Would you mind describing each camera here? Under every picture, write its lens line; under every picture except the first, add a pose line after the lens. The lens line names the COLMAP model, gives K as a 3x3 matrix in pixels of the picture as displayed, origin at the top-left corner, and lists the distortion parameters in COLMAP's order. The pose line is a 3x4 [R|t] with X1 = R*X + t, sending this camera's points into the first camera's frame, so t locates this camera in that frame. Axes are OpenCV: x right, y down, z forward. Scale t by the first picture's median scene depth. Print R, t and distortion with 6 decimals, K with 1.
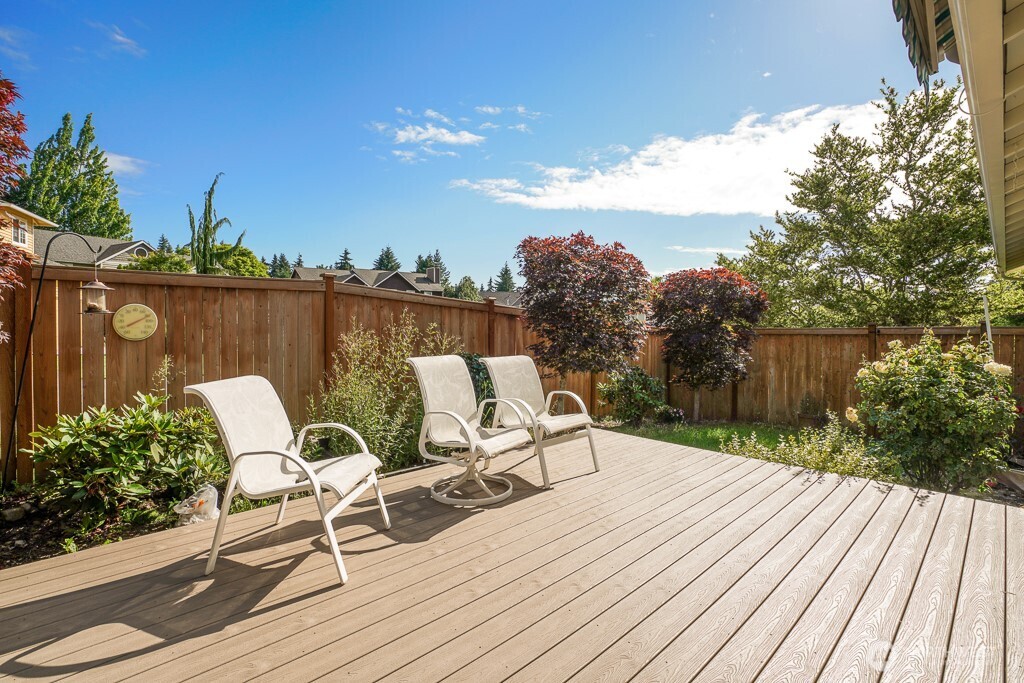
lens RADIAL K [[474.1, 0, 519.3], [0, 474.1, 326.8], [0, 0, 1]] dist [-0.000341, 0.000554]
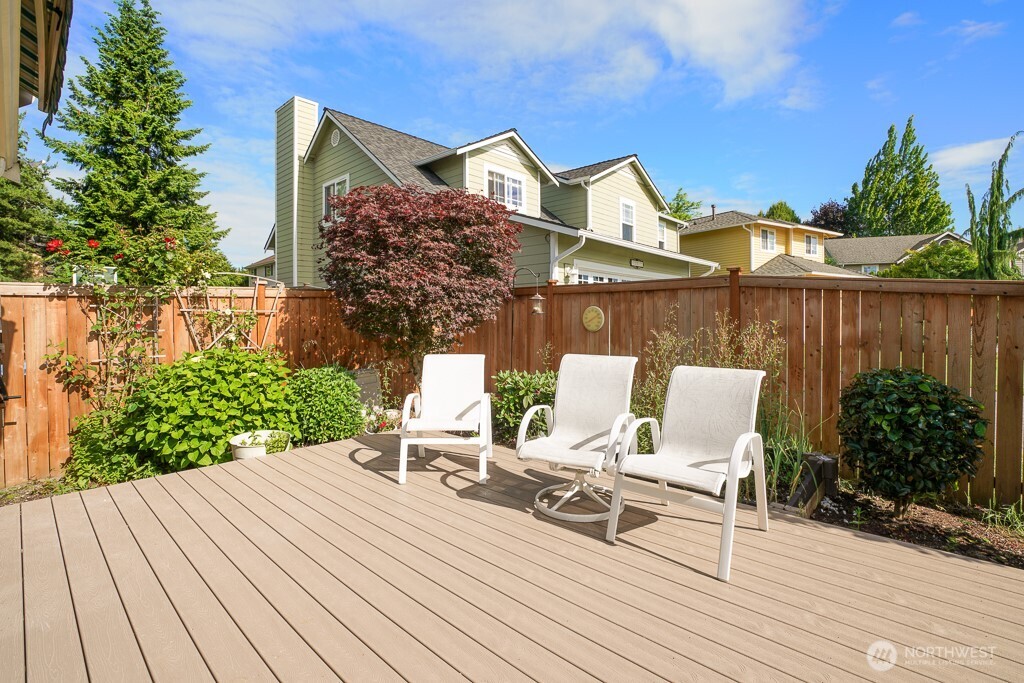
lens RADIAL K [[474.1, 0, 519.3], [0, 474.1, 326.8], [0, 0, 1]] dist [-0.000341, 0.000554]
pose [[0.108669, 0.019840, -0.993880, 0.579263], [-0.010803, 0.999765, 0.018776, -0.008760], [0.994019, 0.008696, 0.108858, 0.571156]]
